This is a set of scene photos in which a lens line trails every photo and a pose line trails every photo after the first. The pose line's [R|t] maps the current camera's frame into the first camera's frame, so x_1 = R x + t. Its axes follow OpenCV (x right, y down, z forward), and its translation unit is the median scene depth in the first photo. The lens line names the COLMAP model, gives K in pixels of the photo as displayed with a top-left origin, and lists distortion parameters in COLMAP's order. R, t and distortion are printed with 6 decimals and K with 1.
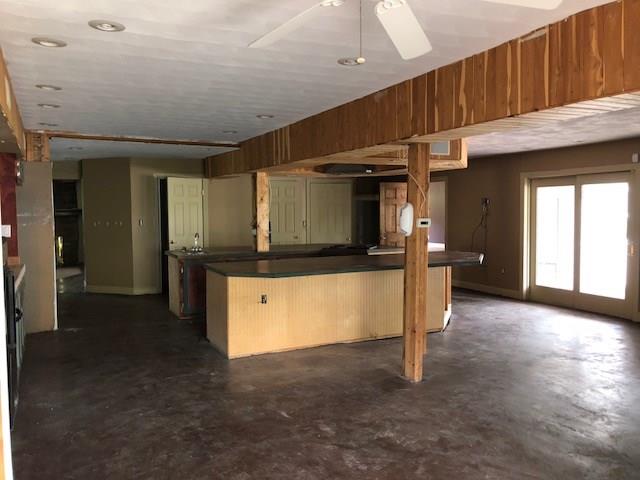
lens RADIAL K [[524.8, 0, 320.4], [0, 524.8, 239.0], [0, 0, 1]] dist [0.047539, -0.042725]
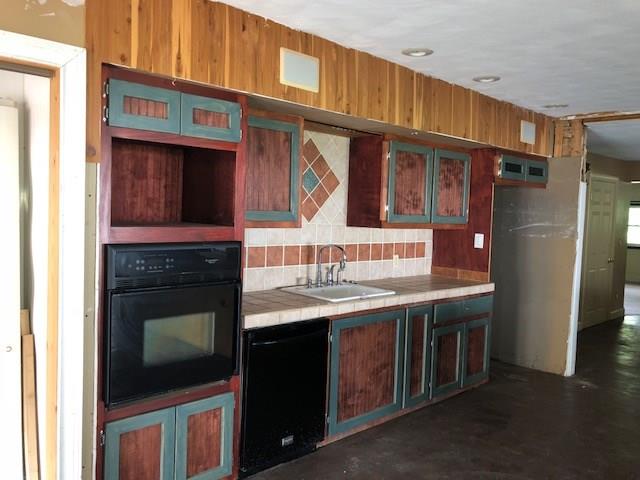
lens RADIAL K [[524.8, 0, 320.8], [0, 524.8, 237.4], [0, 0, 1]] dist [0.047539, -0.042725]
pose [[0.296762, 0.073416, -0.952125, 0.112729], [-0.098175, 0.994103, 0.046053, -0.028724], [0.949891, 0.079808, 0.302220, 0.432002]]
